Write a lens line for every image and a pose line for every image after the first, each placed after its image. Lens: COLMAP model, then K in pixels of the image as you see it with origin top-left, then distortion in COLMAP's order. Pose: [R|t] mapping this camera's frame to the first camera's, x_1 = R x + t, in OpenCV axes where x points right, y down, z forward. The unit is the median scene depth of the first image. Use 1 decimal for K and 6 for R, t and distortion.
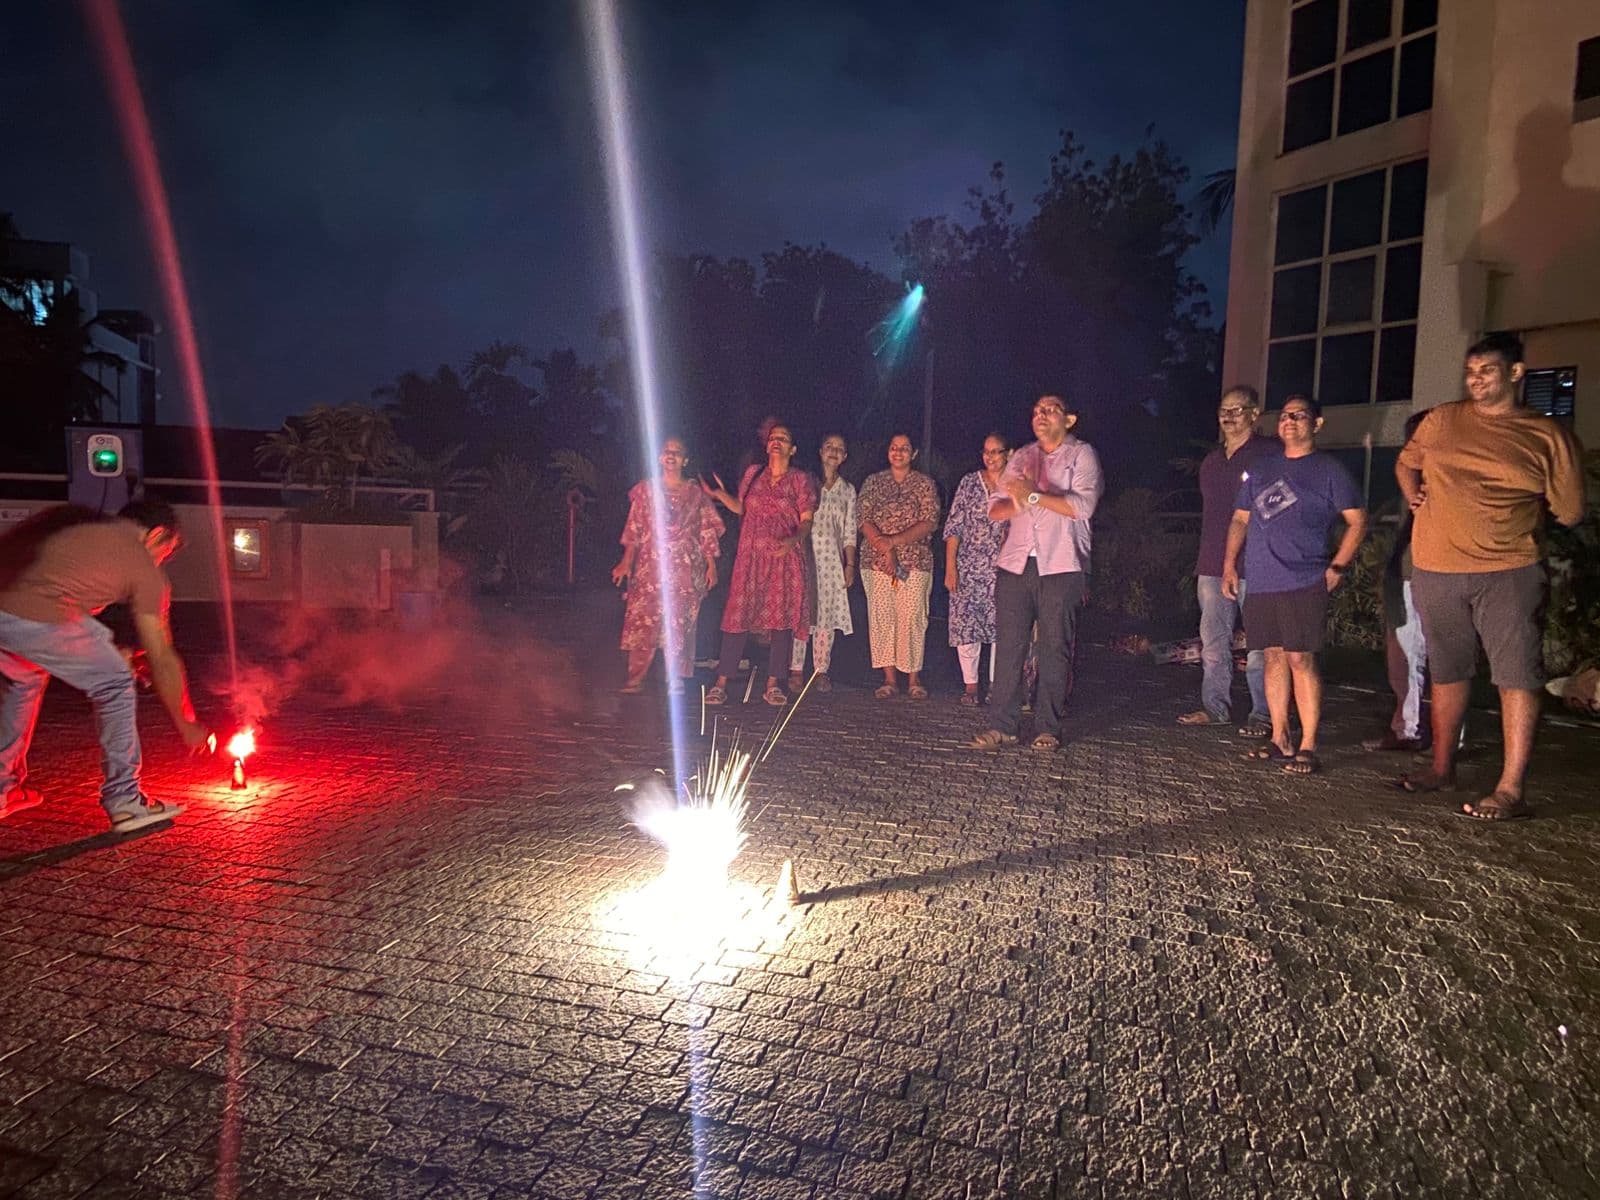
lens RADIAL K [[1222.3, 0, 800.0], [0, 1222.3, 600.0], [0, 0, 1]] dist [0.144612, -0.175001]
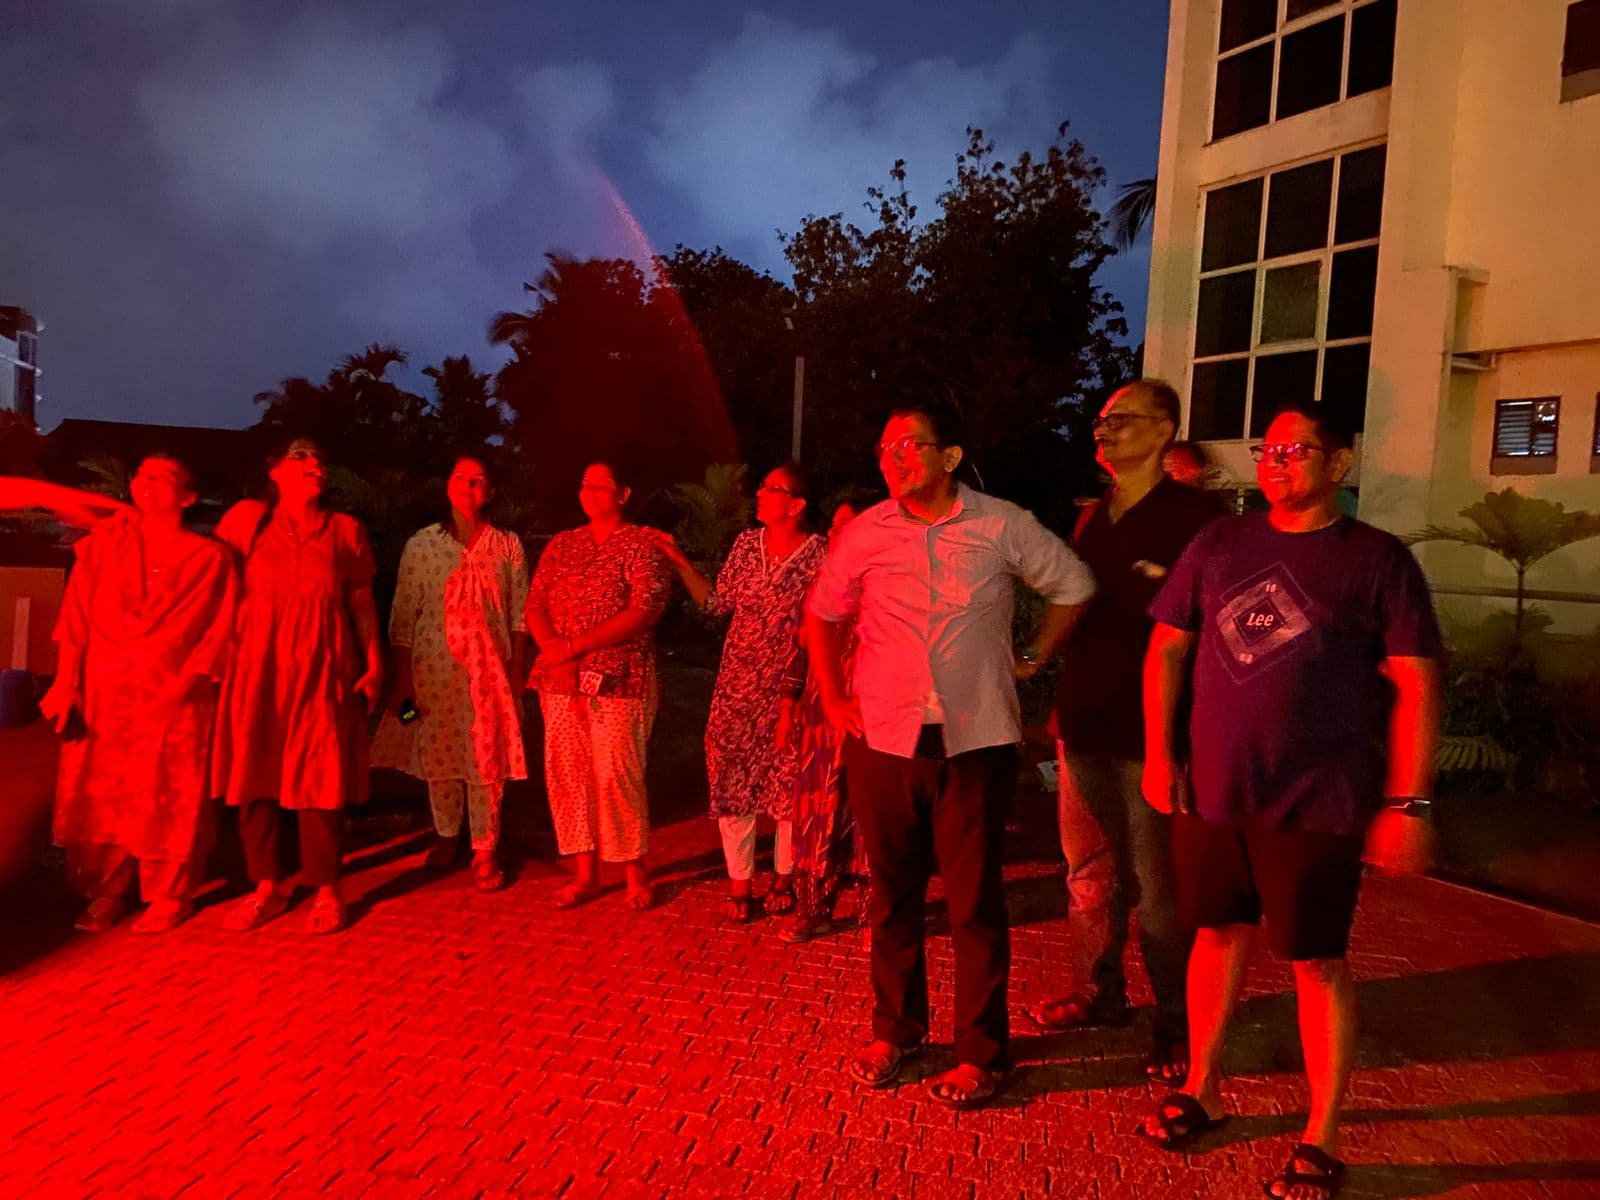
lens RADIAL K [[1222.3, 0, 800.0], [0, 1222.3, 600.0], [0, 0, 1]] dist [0.144612, -0.175001]
pose [[0.997854, 0.018437, 0.062835, 0.042886], [-0.017393, 0.999702, -0.017131, -0.018250], [-0.063132, 0.016001, 0.997877, 0.129482]]
